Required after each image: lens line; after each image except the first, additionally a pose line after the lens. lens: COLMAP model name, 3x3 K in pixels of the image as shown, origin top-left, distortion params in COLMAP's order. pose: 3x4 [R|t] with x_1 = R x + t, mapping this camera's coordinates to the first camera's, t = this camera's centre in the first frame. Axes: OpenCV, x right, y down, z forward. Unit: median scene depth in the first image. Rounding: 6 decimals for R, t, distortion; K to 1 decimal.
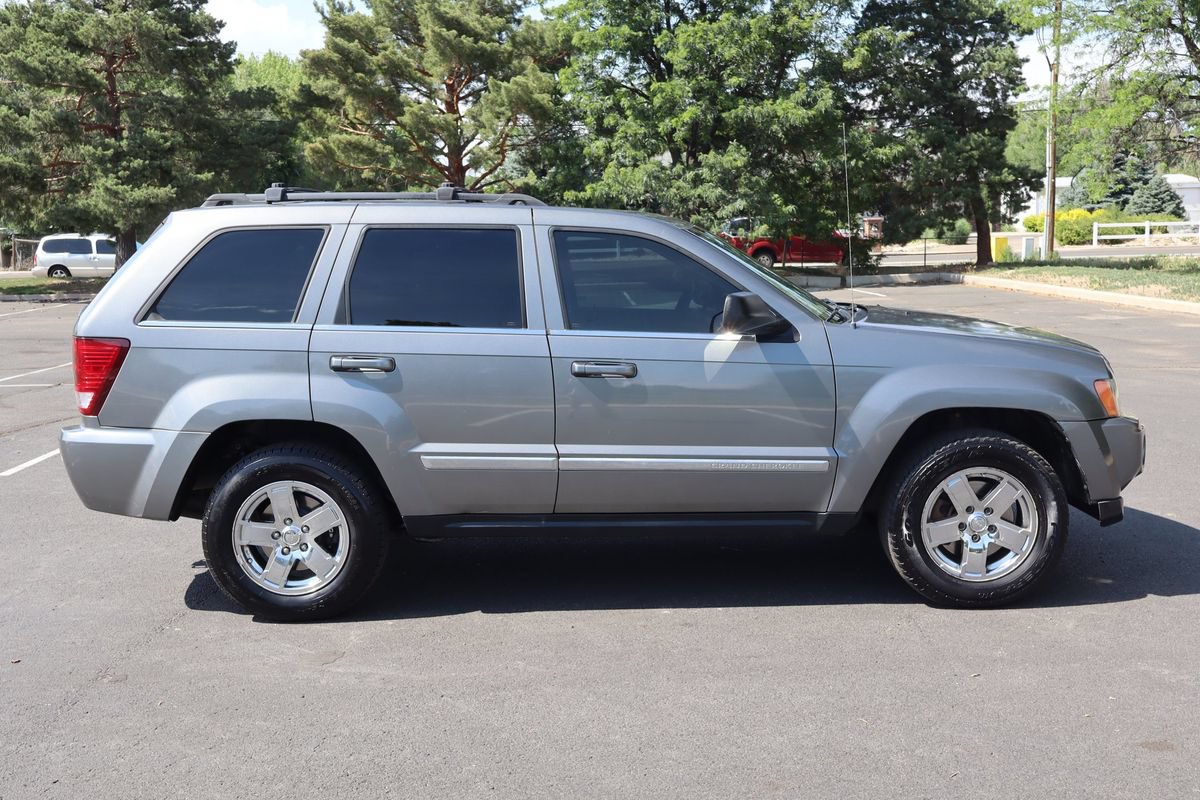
lens RADIAL K [[1239.9, 0, 605.8], [0, 1239.9, 394.7], [0, 0, 1]] dist [0.022640, 0.000000]
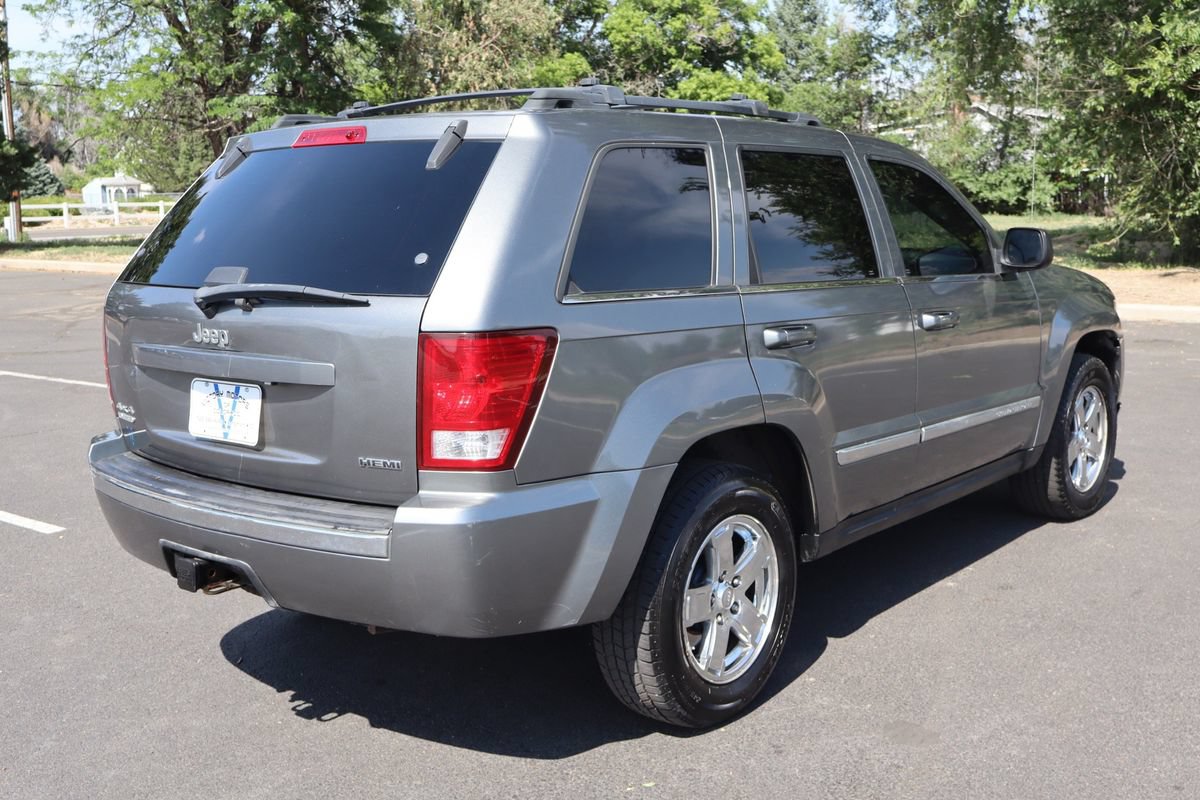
lens RADIAL K [[1239.9, 0, 599.9], [0, 1239.9, 397.7], [0, 0, 1]] dist [0.022640, 0.000000]
pose [[0.649381, -0.116202, 0.751533, -0.788058], [0.105204, 0.992481, 0.062553, -0.044990], [-0.753151, 0.038443, 0.656724, 0.586416]]
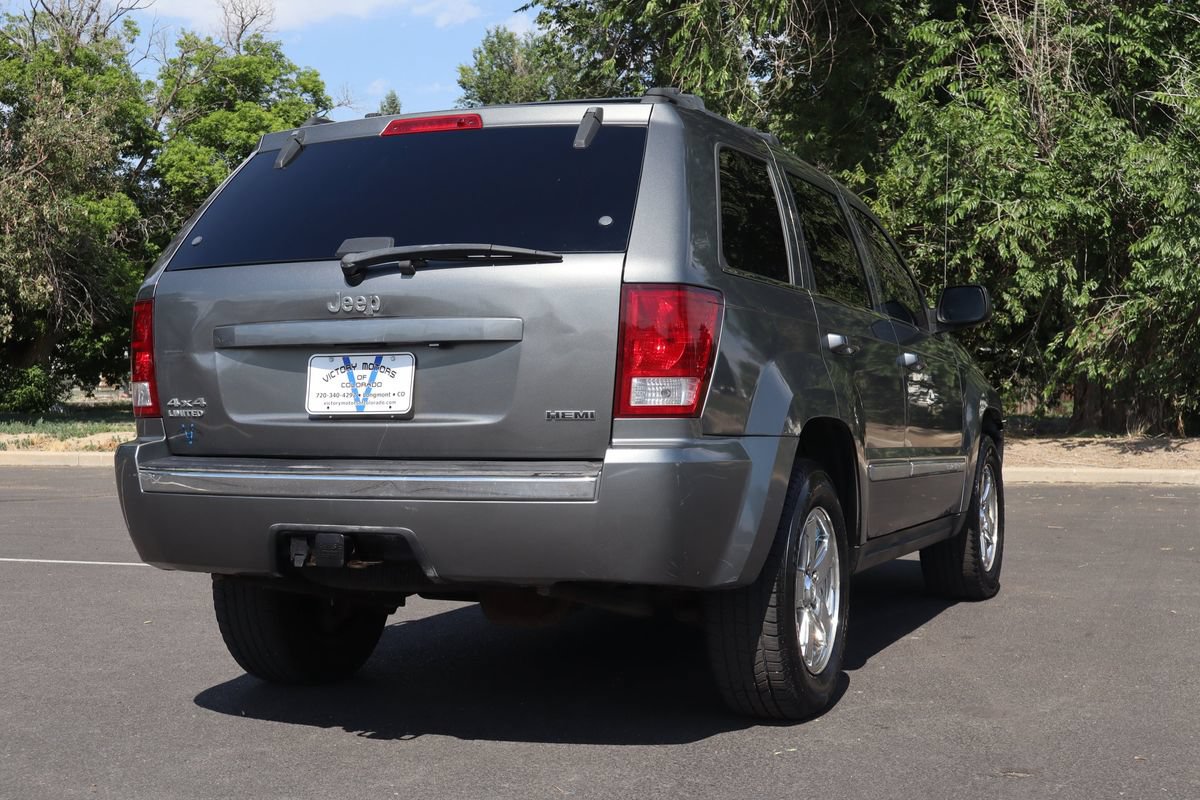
lens RADIAL K [[1589.3, 0, 596.4], [0, 1589.3, 405.1], [0, 0, 1]] dist [0.022252, 0.000000]
pose [[0.404955, 0.005183, 0.914322, -1.100858], [0.113112, 0.992019, -0.055721, 0.047034], [-0.907313, 0.125985, 0.401137, 0.724884]]
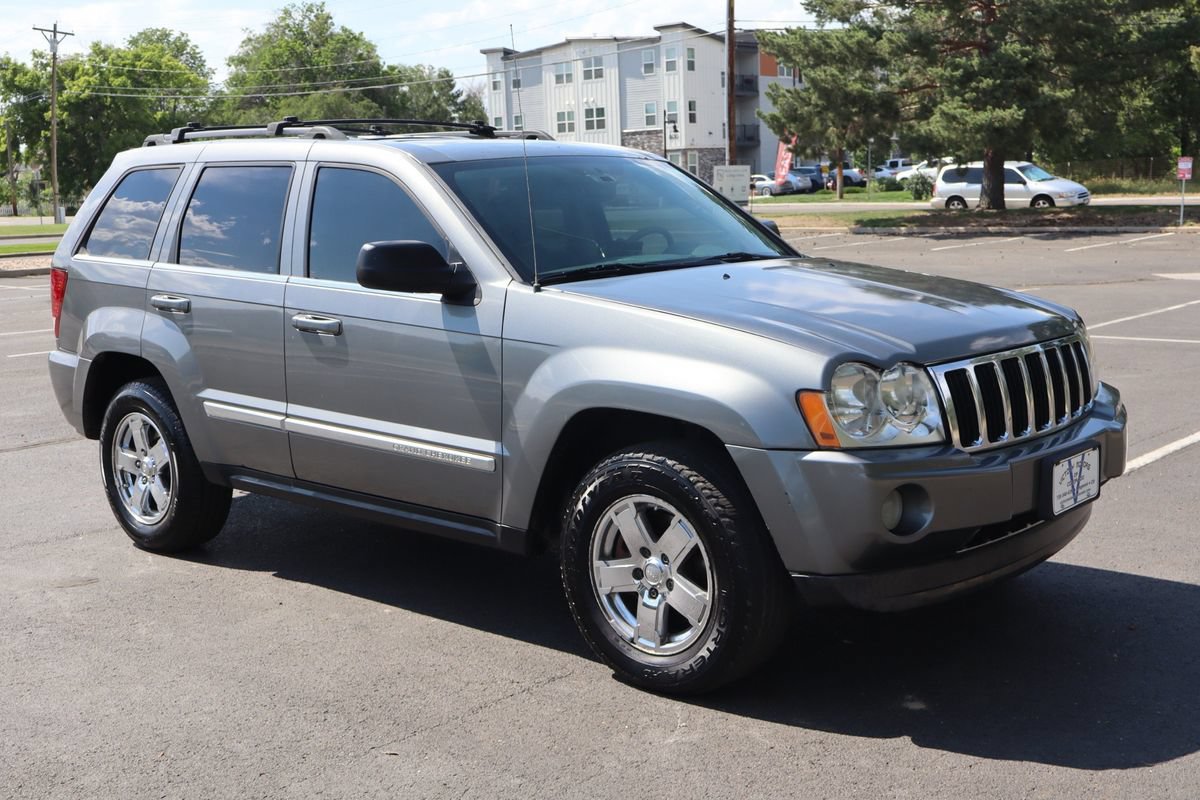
lens RADIAL K [[1402.2, 0, 600.6], [0, 1402.2, 399.6], [0, 0, 1]] dist [-0.000901, 0.000000]
pose [[0.743188, 0.097747, -0.661904, 0.784694], [-0.070461, 0.995204, 0.067853, -0.047121], [0.665362, -0.003790, 0.746512, 0.372333]]
